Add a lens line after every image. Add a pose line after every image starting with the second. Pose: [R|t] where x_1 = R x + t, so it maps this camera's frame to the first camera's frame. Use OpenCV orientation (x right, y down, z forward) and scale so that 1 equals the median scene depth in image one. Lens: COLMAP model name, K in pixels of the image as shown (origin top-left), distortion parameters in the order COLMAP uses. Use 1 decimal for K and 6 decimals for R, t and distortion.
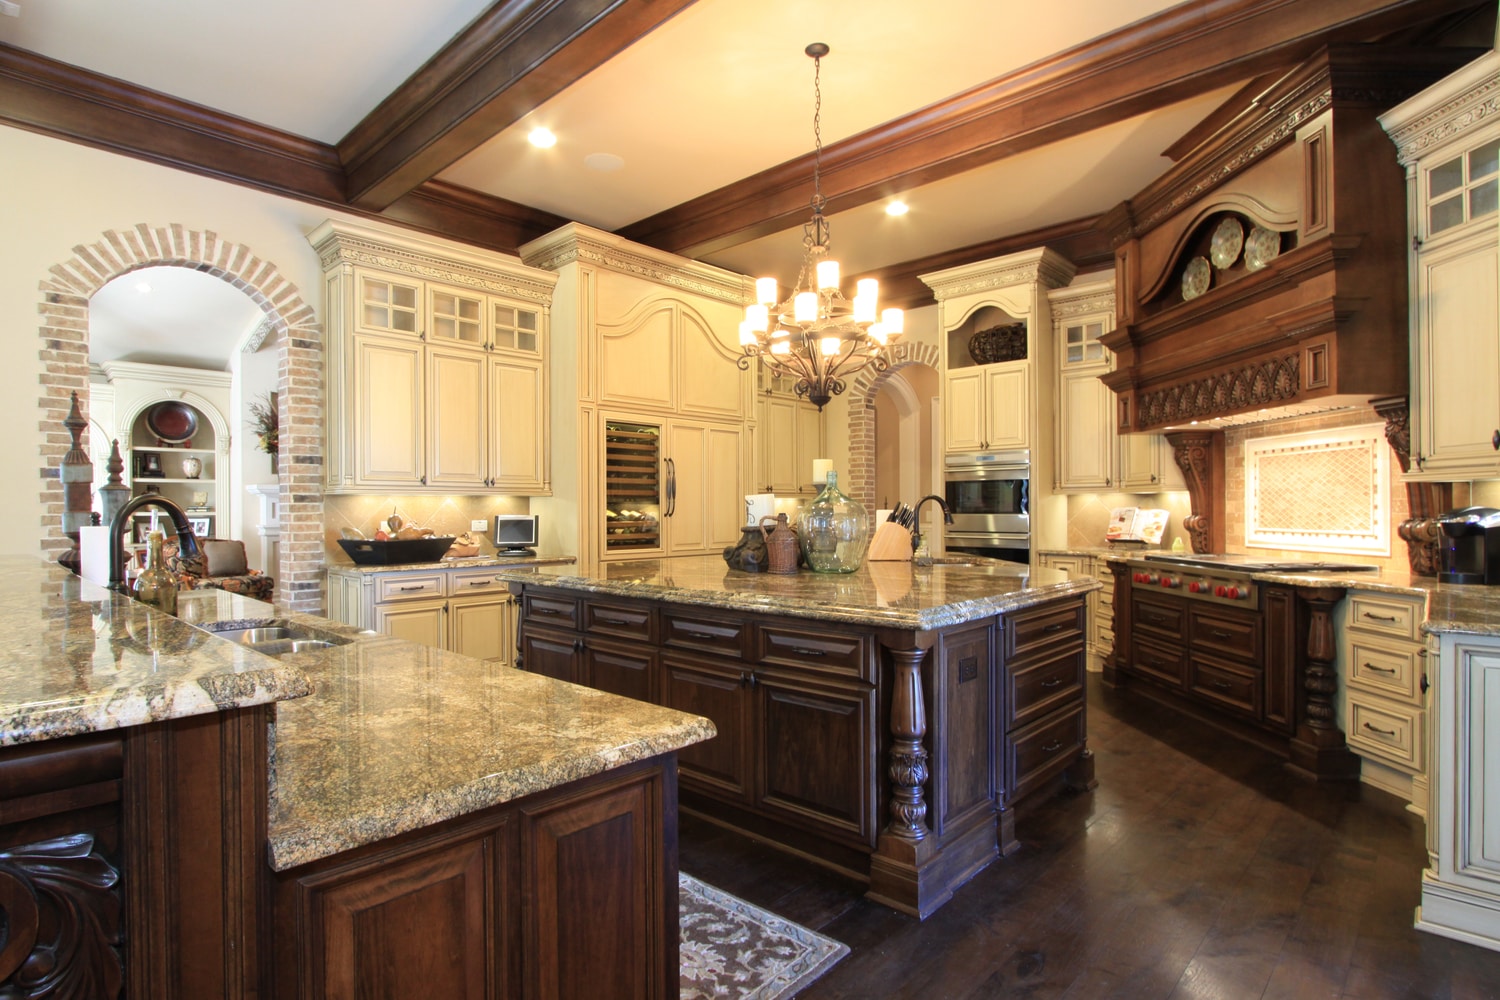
lens RADIAL K [[772.7, 0, 745.0], [0, 772.7, 503.7], [0, 0, 1]] dist [-0.018897, 0.000489]
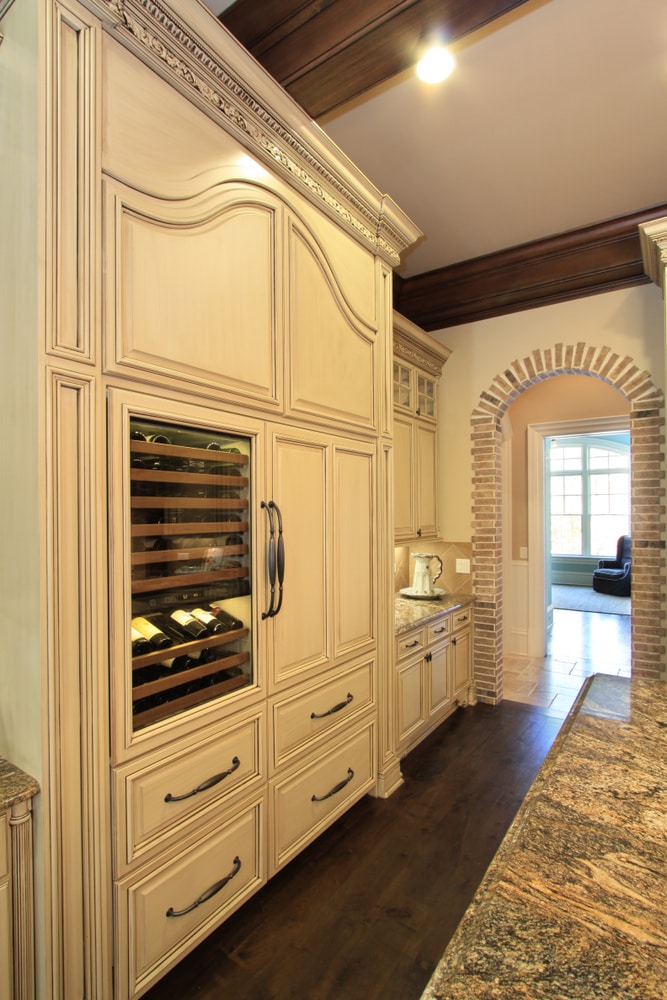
lens RADIAL K [[496.9, 0, 347.4], [0, 496.9, 510.8], [0, 0, 1]] dist [-0.000754, -0.000002]
pose [[0.986983, -0.000767, 0.160823, -0.138840], [0.000452, 0.999998, 0.001995, -0.073462], [-0.160824, -0.001896, 0.986981, 0.923863]]
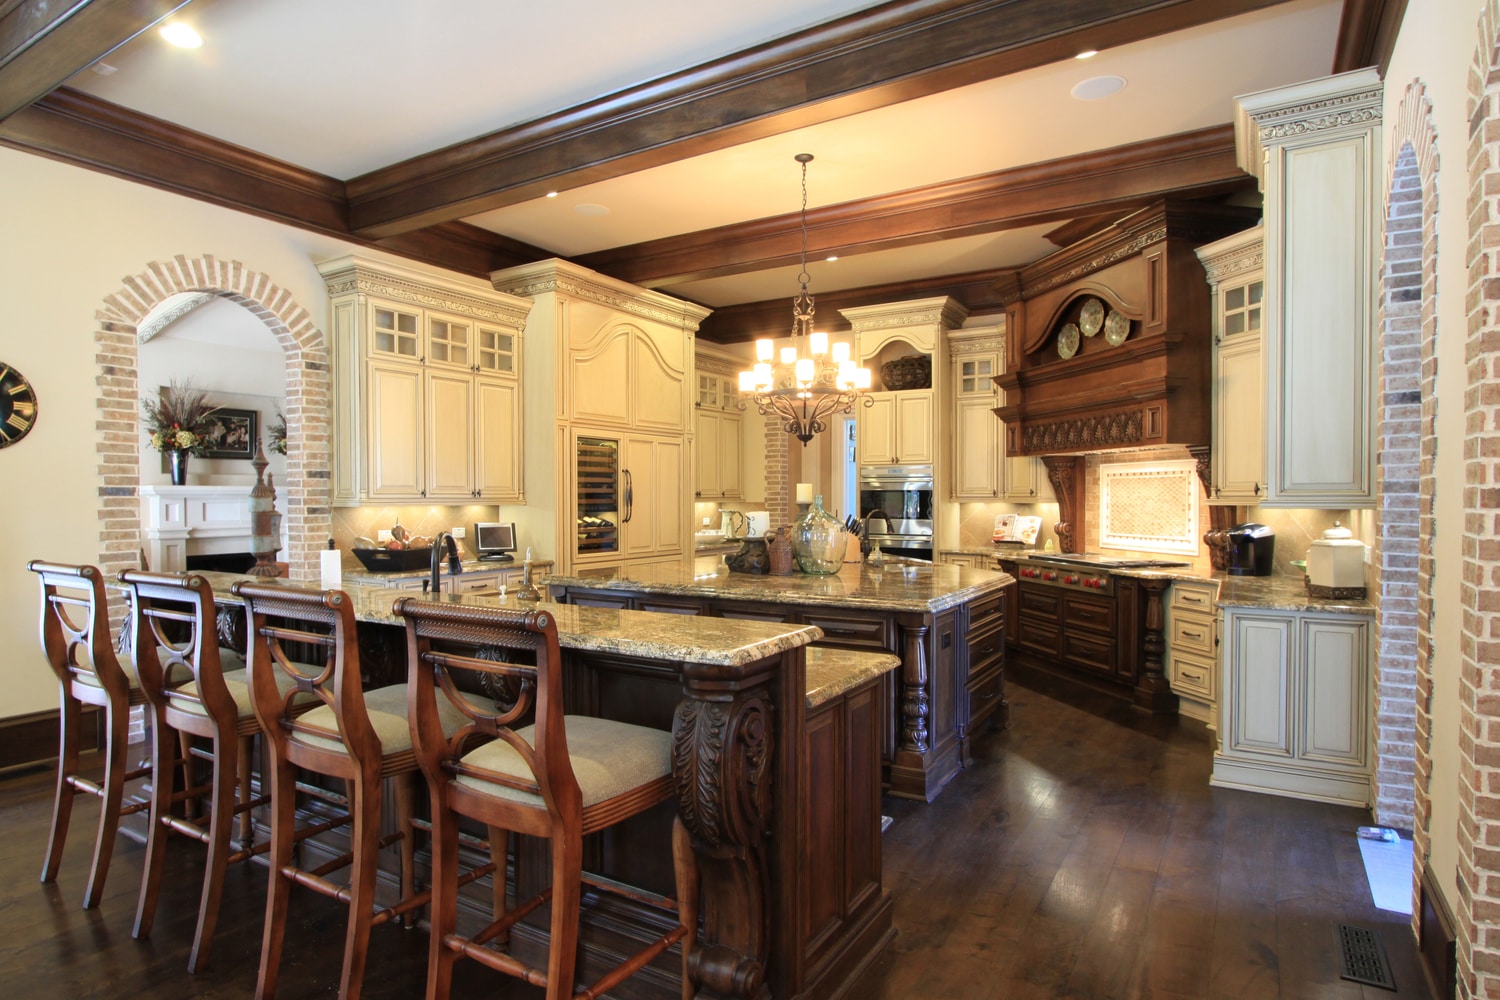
lens RADIAL K [[837.3, 0, 750.0], [0, 837.3, 500.0], [0, 0, 1]] dist [-0.023630, 0.000471]
pose [[0.978601, 0.002634, 0.205748, -0.234973], [-0.004715, 0.999943, 0.009625, -0.038057], [-0.205711, -0.010389, 0.978558, -0.277769]]
